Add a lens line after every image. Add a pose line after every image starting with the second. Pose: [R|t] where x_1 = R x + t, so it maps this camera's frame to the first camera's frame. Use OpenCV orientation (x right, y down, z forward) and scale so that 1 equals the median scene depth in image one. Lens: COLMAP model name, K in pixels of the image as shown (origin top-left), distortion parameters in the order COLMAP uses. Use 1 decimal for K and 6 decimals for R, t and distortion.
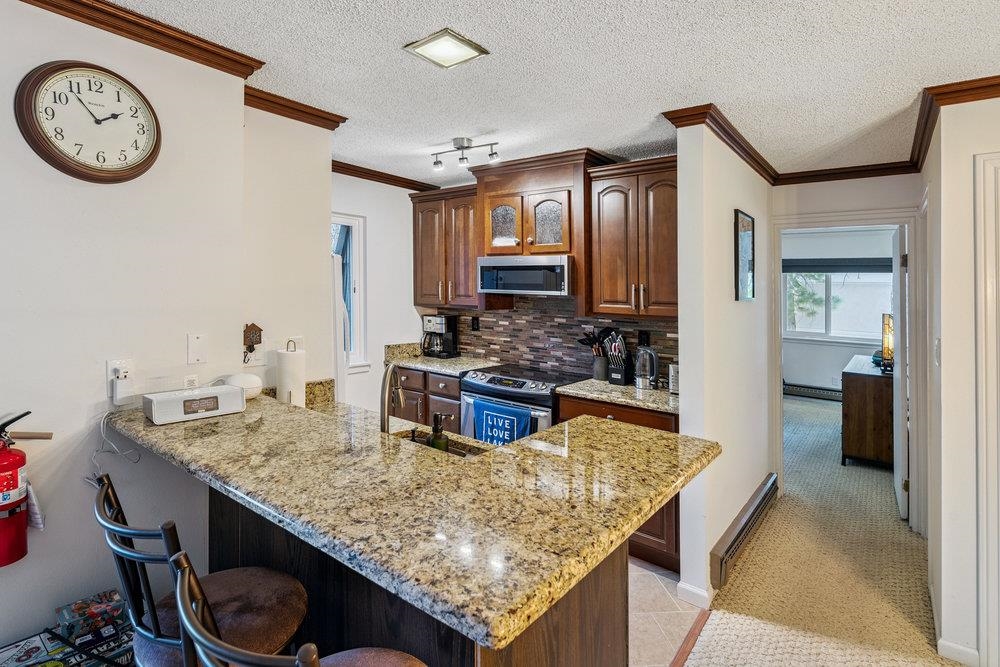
lens RADIAL K [[501.1, 0, 500.0], [0, 501.1, 333.5], [0, 0, 1]] dist [0.001177, 0.000013]
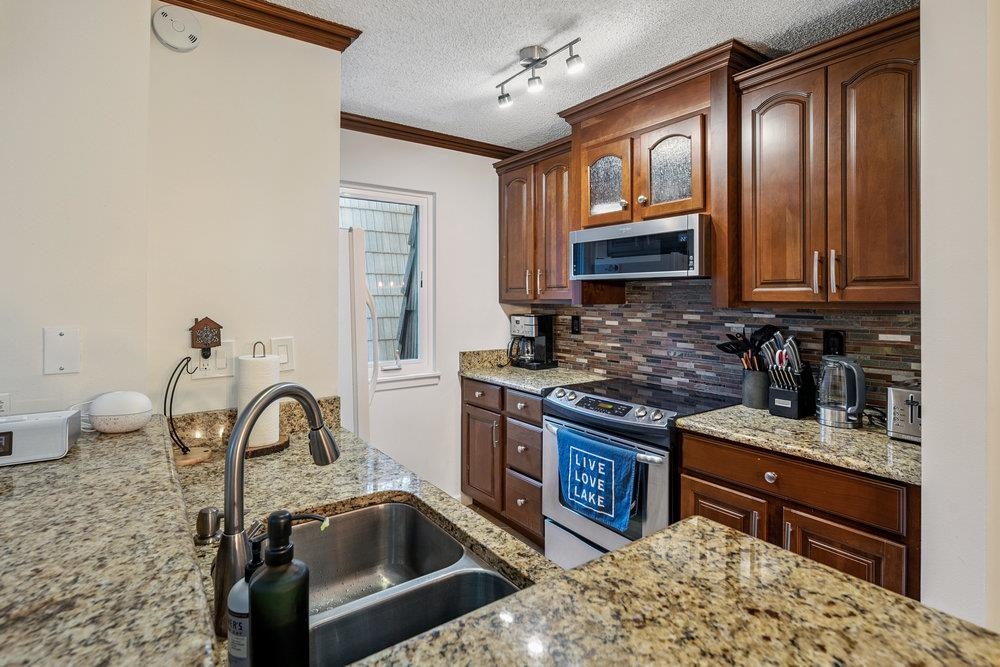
lens RADIAL K [[505.8, 0, 490.4], [0, 505.8, 347.0], [0, 0, 1]] dist [0.000727, -0.000023]
pose [[0.956922, 0.004020, -0.290319, 0.062697], [-0.001650, 0.999963, 0.008408, 0.009959], [0.290342, -0.007567, 0.956893, 0.276640]]
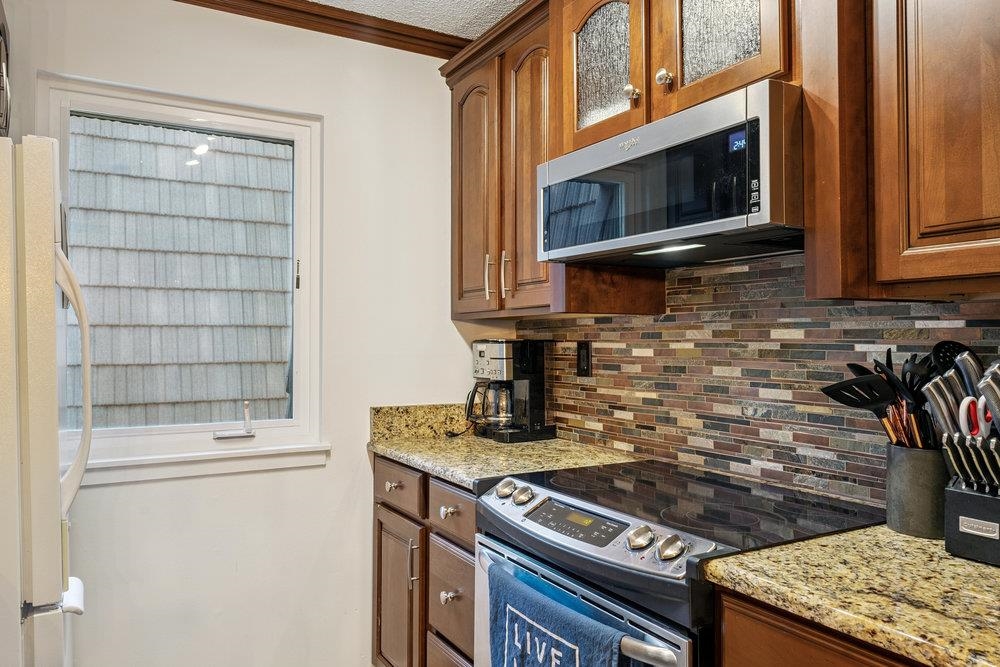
lens RADIAL K [[733.3, 0, 496.1], [0, 733.3, 391.3], [0, 0, 1]] dist [0.001811, -0.000468]
pose [[0.925889, 0.002146, -0.377789, 0.136048], [-0.010025, 0.999771, -0.018888, 0.023786], [0.377662, 0.021276, 0.925699, 0.525014]]
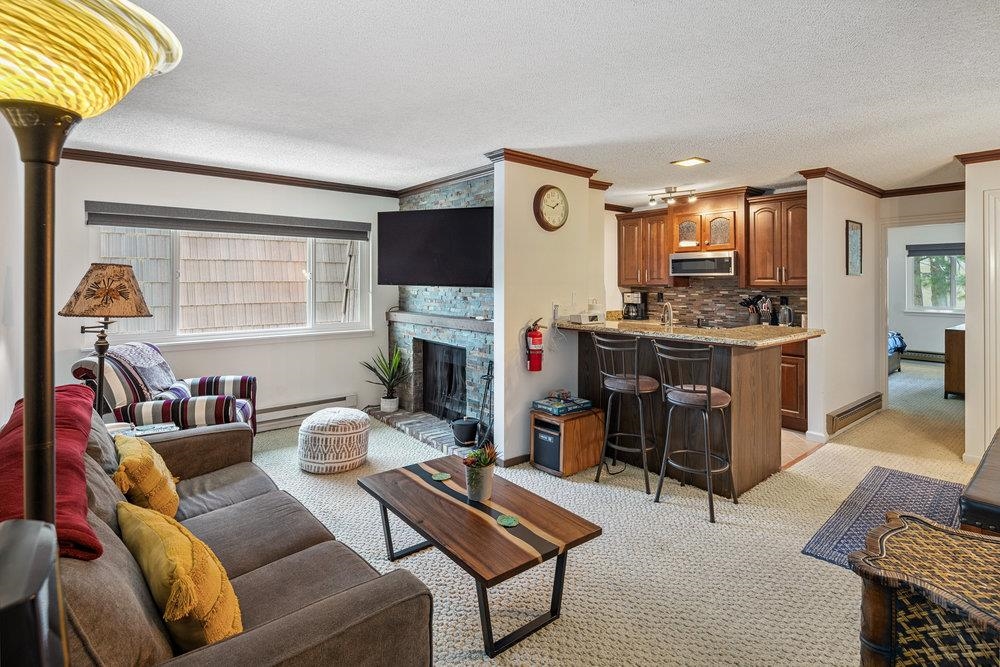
lens RADIAL K [[491.2, 0, 500.0], [0, 491.2, 333.5], [0, 0, 1]] dist [0.003310, -0.000186]
pose [[0.974679, 0.000947, -0.223609, -0.235659], [0.001935, 0.999918, 0.012668, 0.087426], [0.223602, -0.012780, 0.974597, -0.704241]]
